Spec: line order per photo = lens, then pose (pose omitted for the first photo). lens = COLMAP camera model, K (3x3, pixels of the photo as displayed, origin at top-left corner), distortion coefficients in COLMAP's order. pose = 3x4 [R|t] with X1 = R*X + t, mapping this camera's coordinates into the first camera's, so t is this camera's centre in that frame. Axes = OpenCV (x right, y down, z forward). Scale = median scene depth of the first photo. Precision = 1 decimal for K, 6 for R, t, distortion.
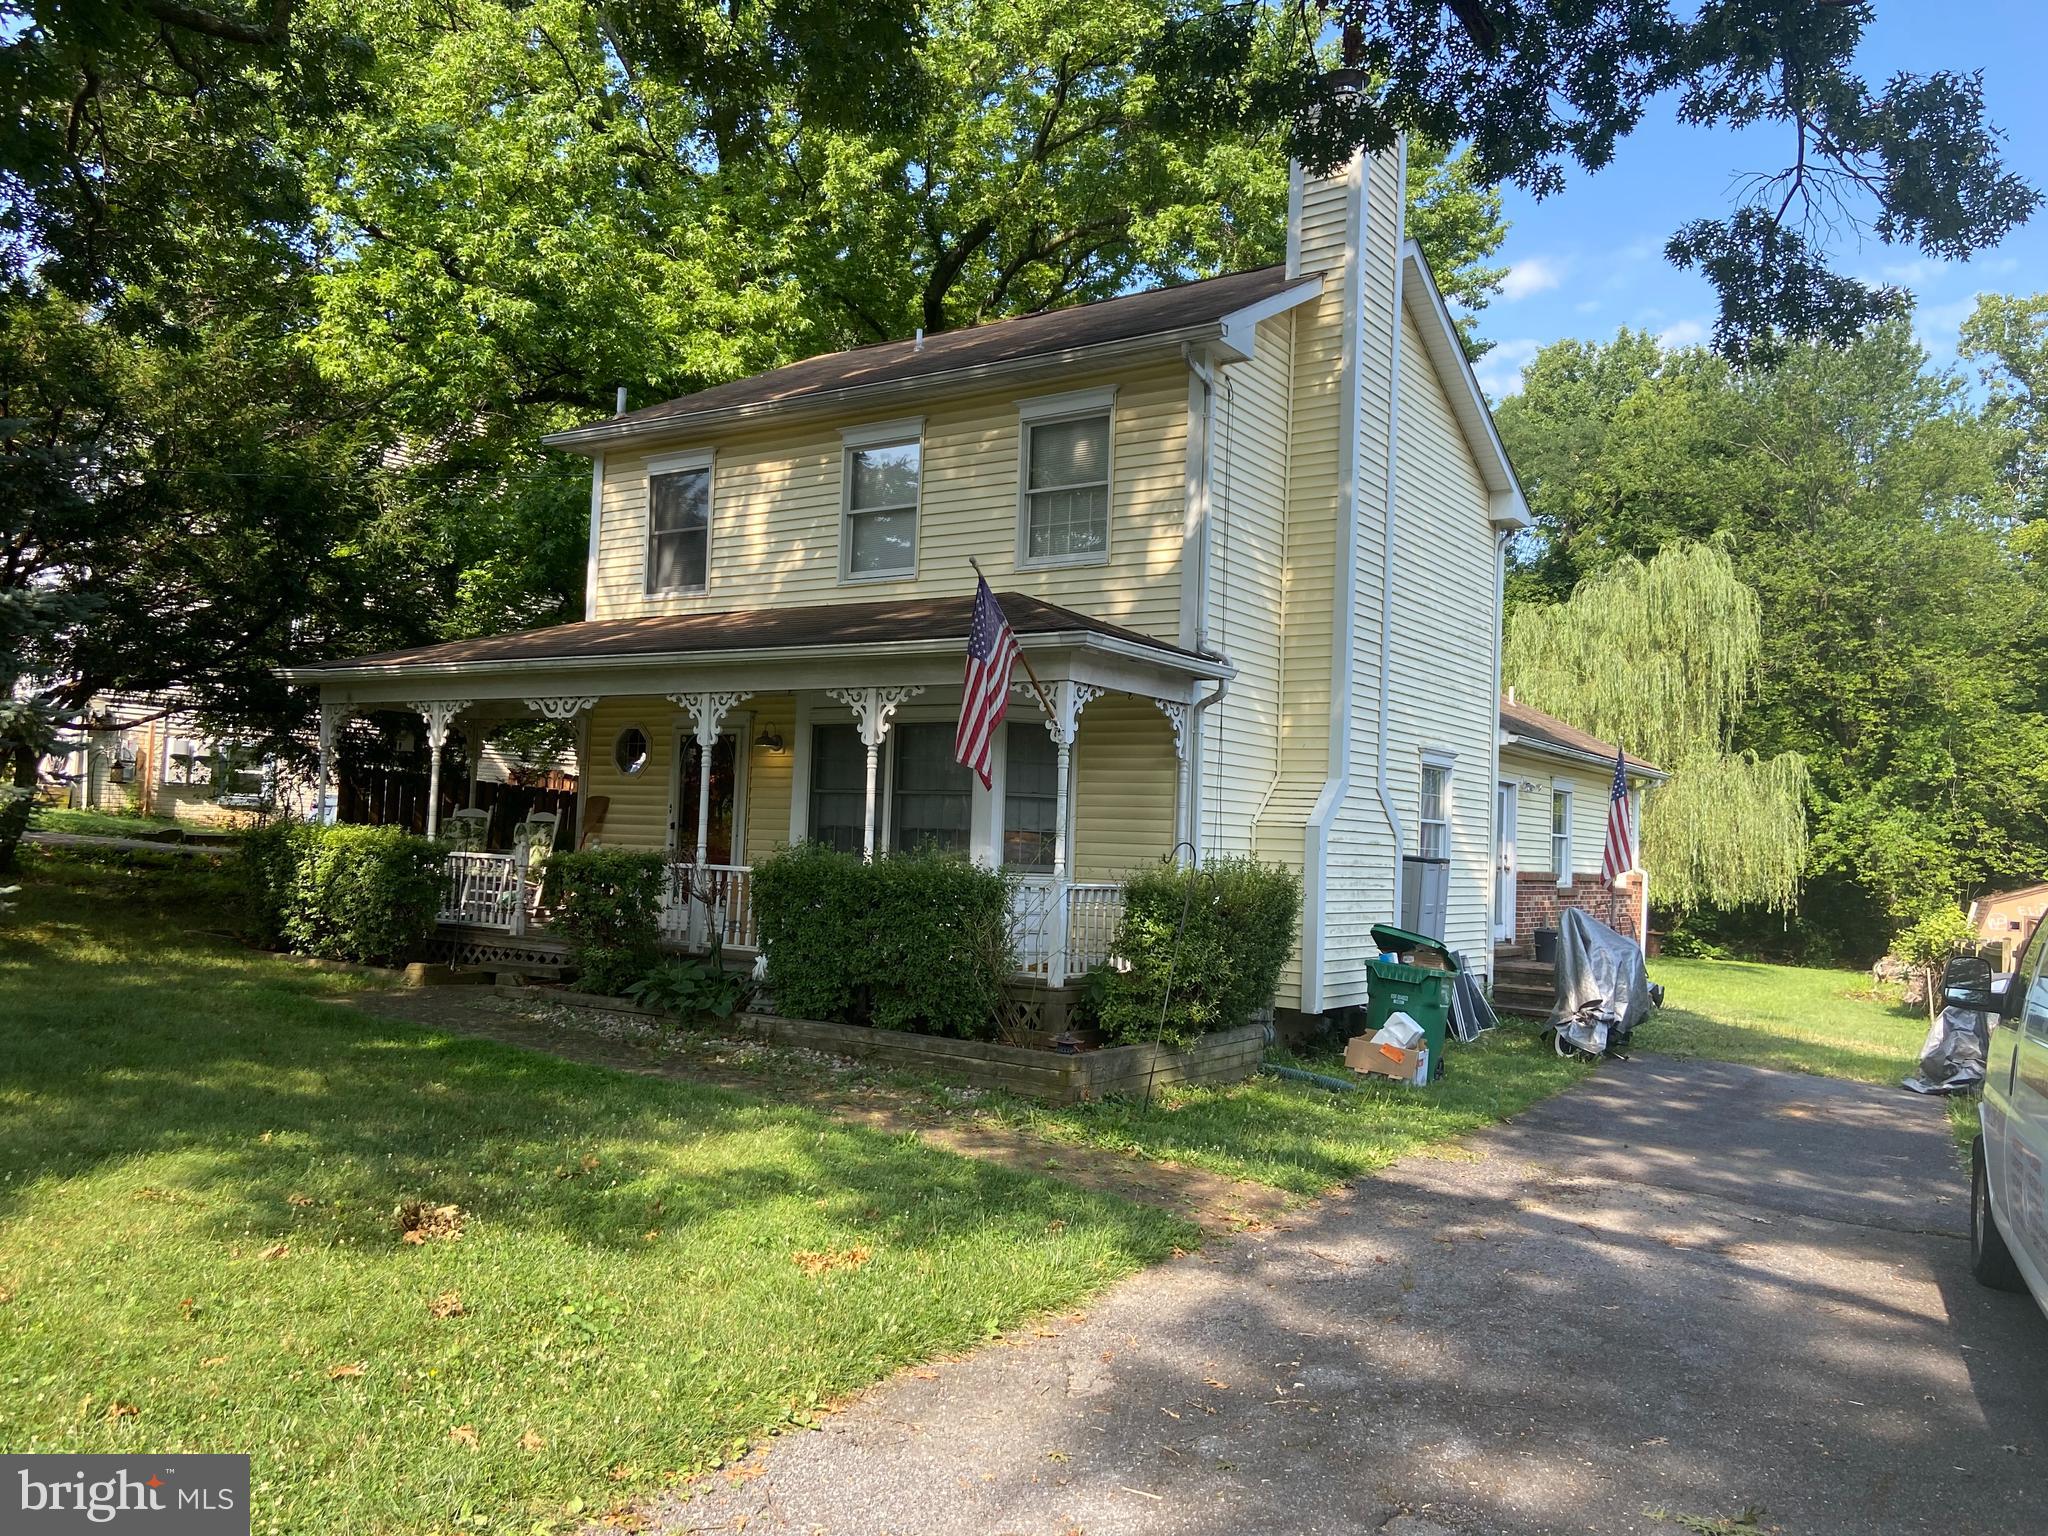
lens RADIAL K [[1573.4, 0, 1024.0], [0, 1573.4, 768.0], [0, 0, 1]] dist [0.058873, -0.001124]
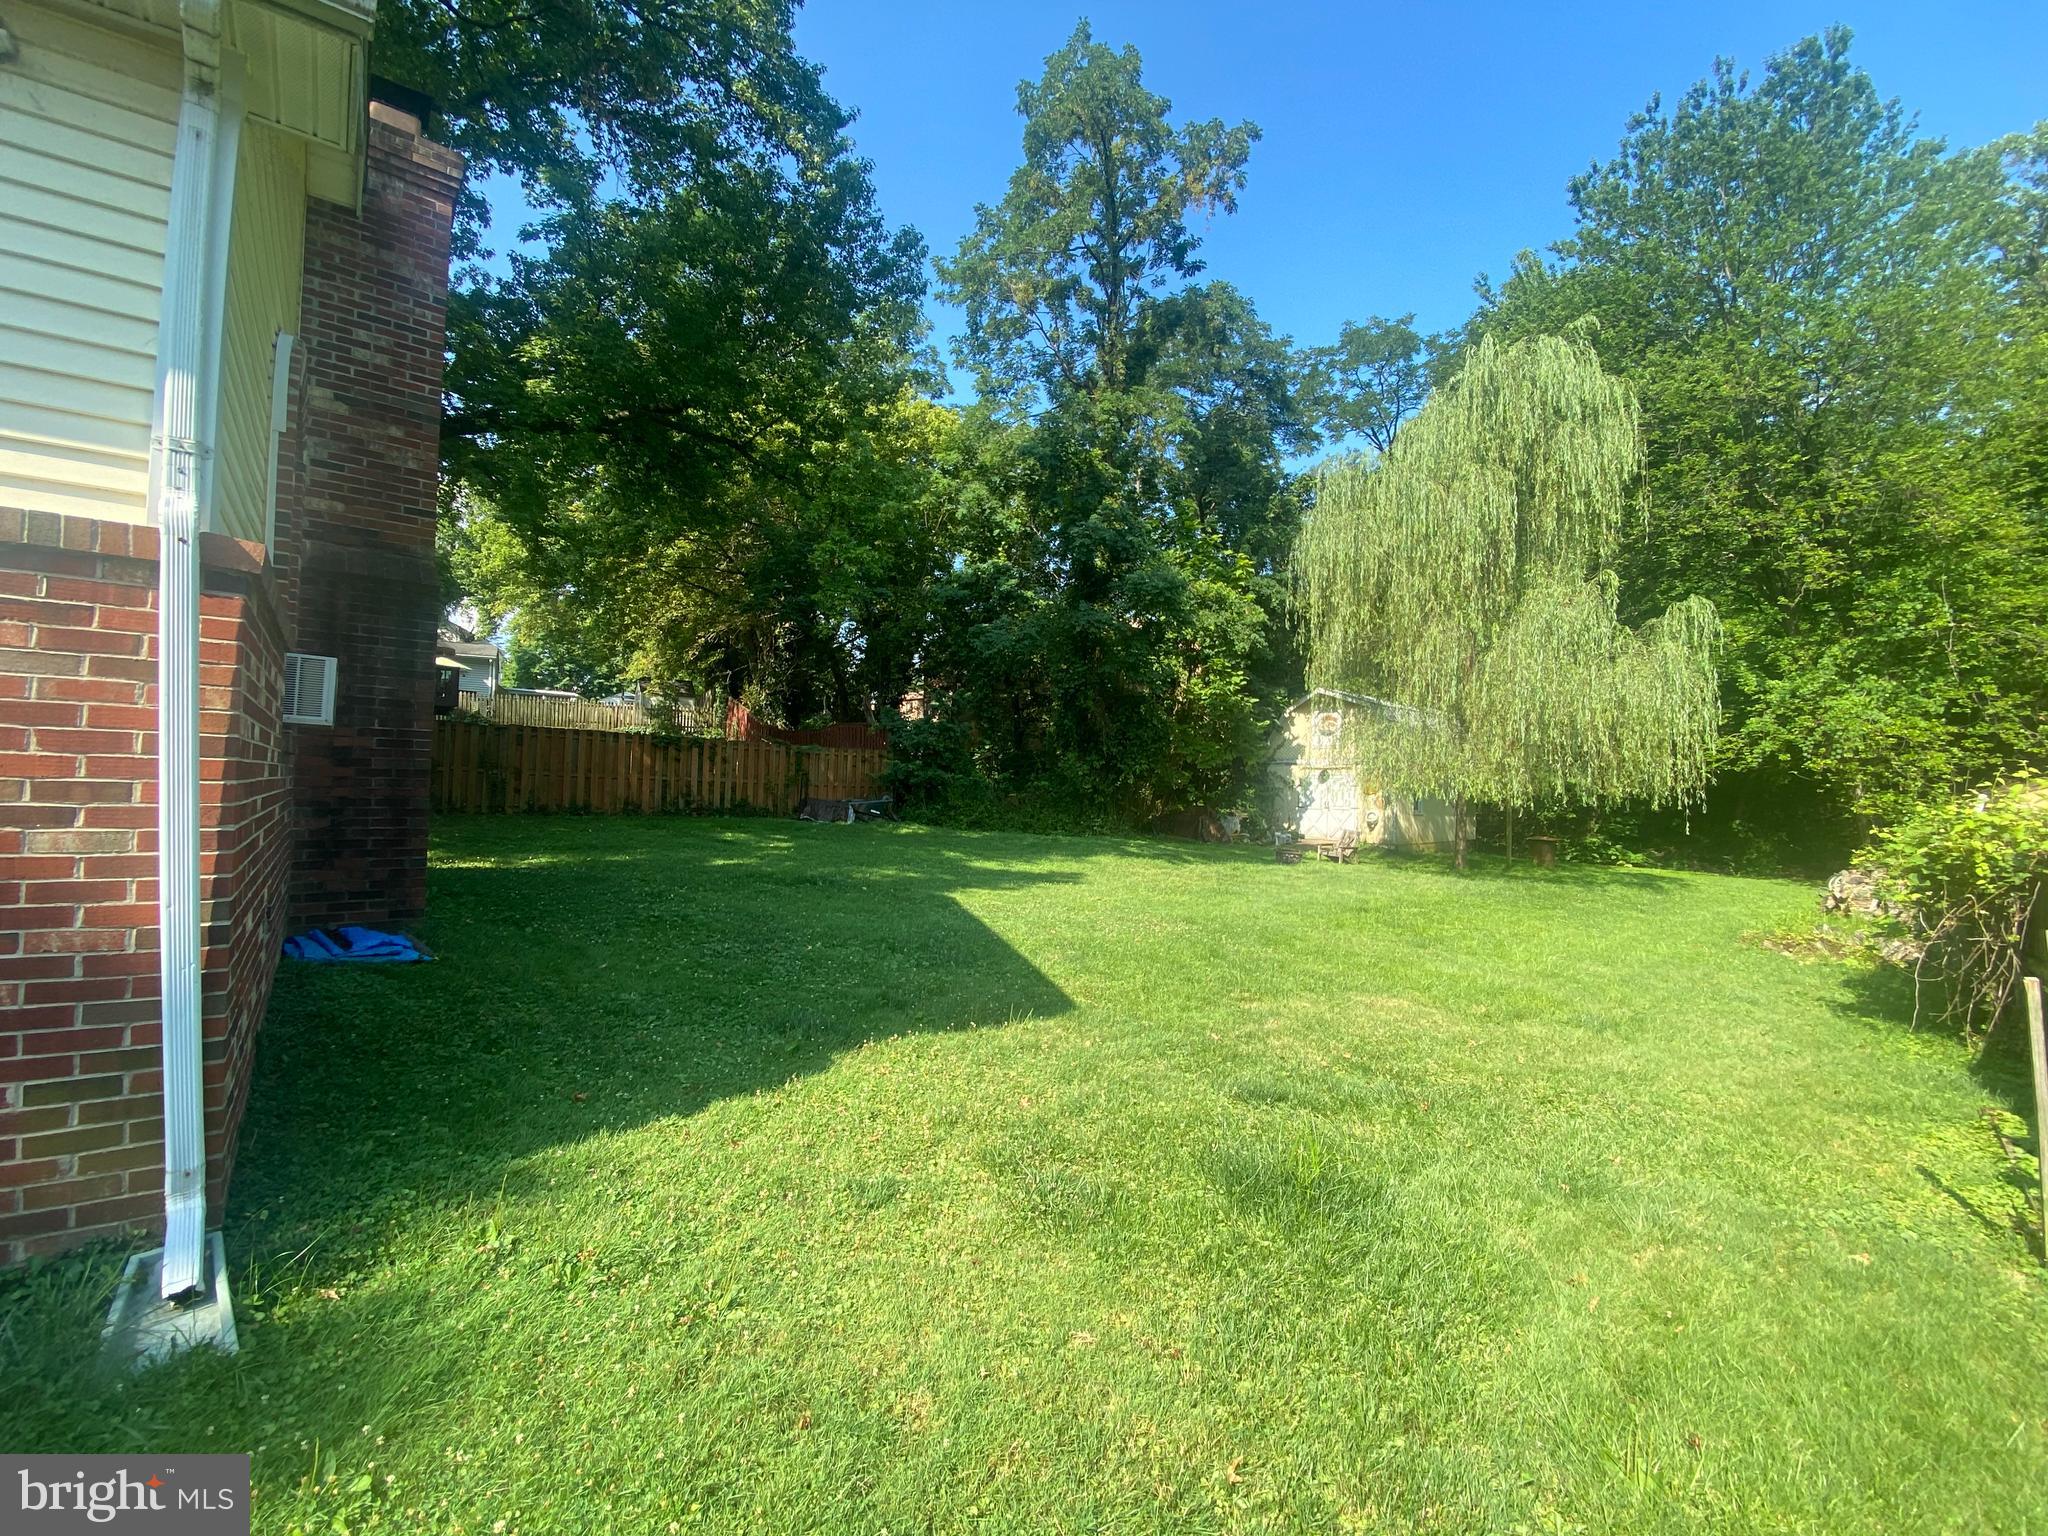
lens RADIAL K [[824.2, 0, 1024.0], [0, 824.2, 777.4], [0, 0, 1]] dist [0.000480, -0.009235]
pose [[0.955288, -0.029767, -0.294175, 0.261679], [0.037433, 0.999090, 0.020462, 0.049325], [0.293298, -0.030559, 0.955533, 0.482655]]
